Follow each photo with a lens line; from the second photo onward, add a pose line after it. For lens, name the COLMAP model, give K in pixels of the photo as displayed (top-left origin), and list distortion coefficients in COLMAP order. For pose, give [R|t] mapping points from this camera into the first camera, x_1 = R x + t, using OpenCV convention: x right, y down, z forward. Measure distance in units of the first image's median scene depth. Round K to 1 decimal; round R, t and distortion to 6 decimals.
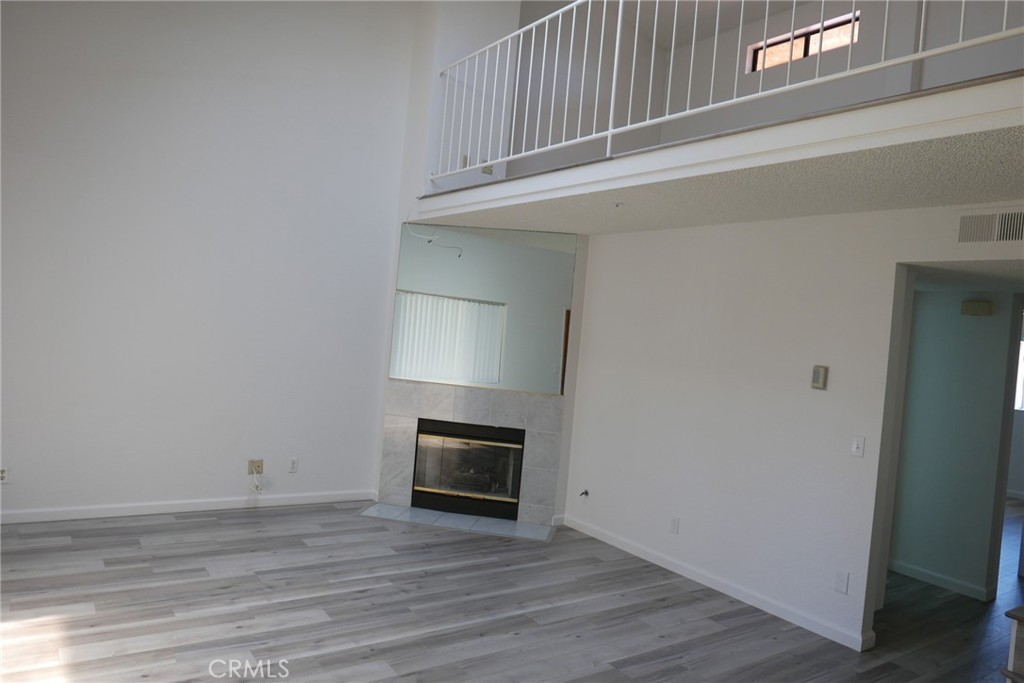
lens RADIAL K [[713.2, 0, 510.2], [0, 713.2, 345.1], [0, 0, 1]] dist [-0.013490, -0.002591]
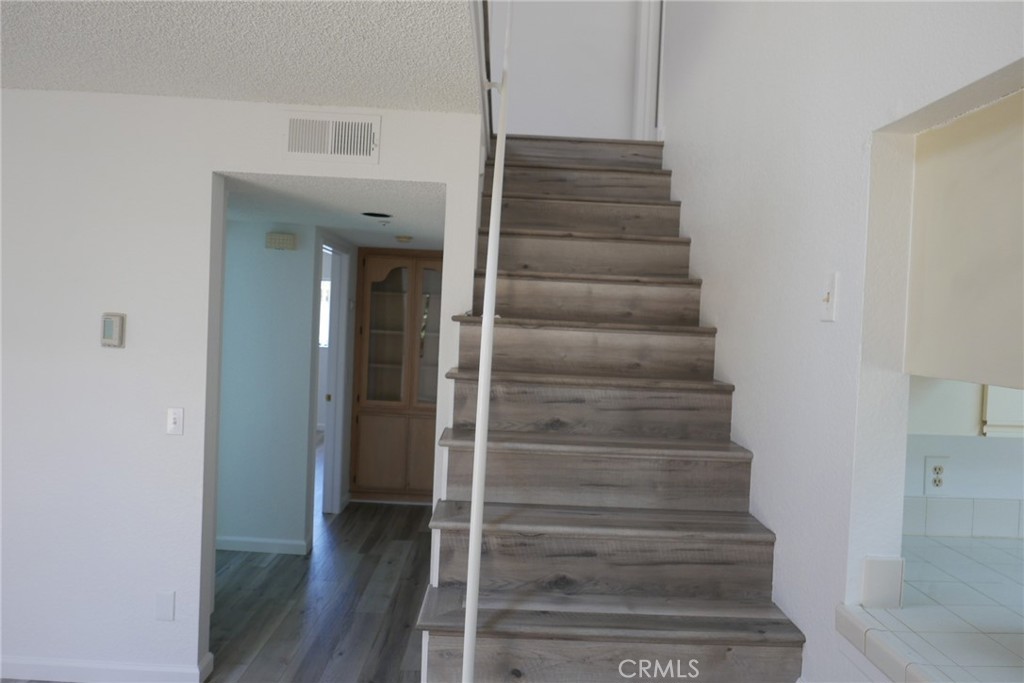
lens RADIAL K [[713.2, 0, 510.2], [0, 713.2, 345.1], [0, 0, 1]] dist [-0.013490, -0.002591]
pose [[0.573195, -0.083333, 0.815171, 0.086161], [0.016350, 0.995780, 0.090299, 0.003258], [-0.819256, -0.038431, 0.572139, 0.271403]]
